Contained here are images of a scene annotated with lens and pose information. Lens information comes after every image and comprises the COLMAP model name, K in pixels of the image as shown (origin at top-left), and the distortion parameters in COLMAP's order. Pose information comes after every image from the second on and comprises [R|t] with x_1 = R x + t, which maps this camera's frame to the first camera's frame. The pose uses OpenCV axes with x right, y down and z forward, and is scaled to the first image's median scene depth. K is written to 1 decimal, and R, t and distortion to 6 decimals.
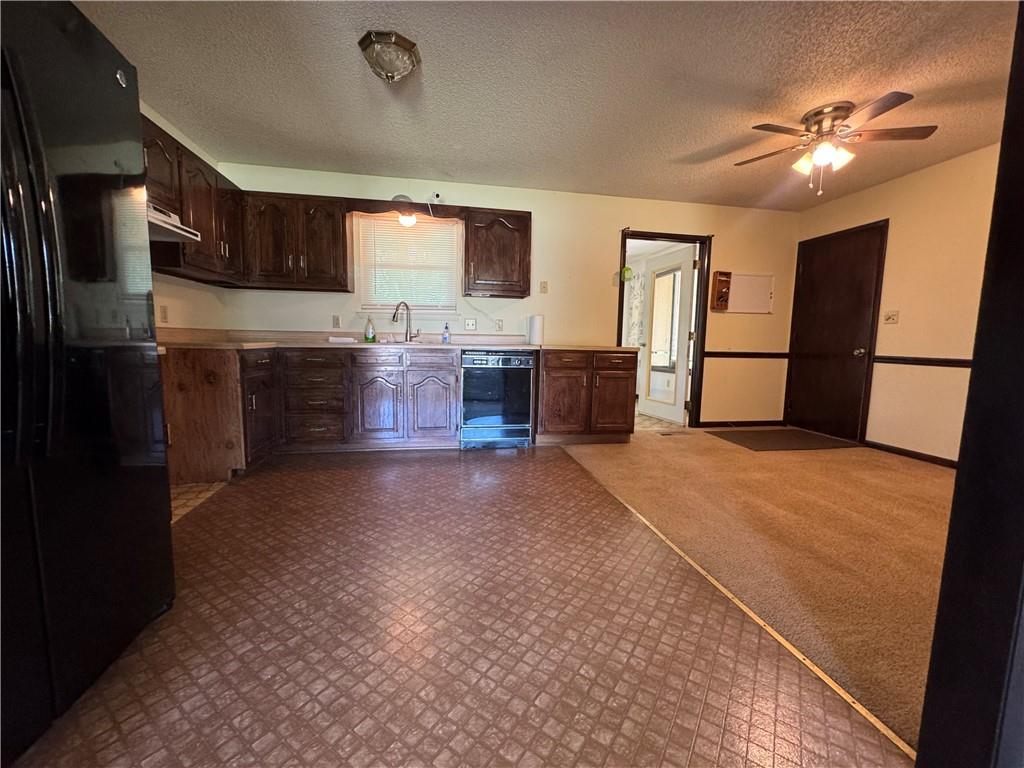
lens RADIAL K [[410.5, 0, 512.0], [0, 410.5, 384.0], [0, 0, 1]] dist [-0.003025, 0.000372]
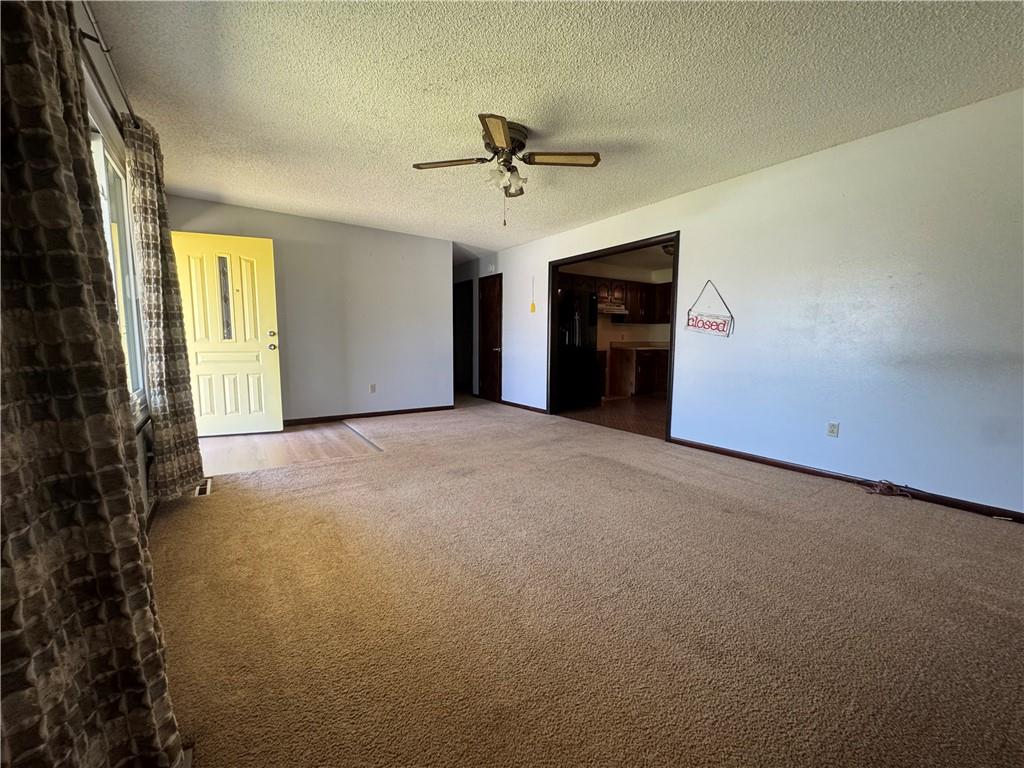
lens RADIAL K [[410.5, 0, 512.0], [0, 410.5, 384.0], [0, 0, 1]] dist [-0.003025, 0.000372]
pose [[0.404216, 0.071344, -0.911877, 1.163326], [-0.088919, 0.995296, 0.038455, 0.087099], [0.910331, 0.065539, 0.408659, -0.661964]]
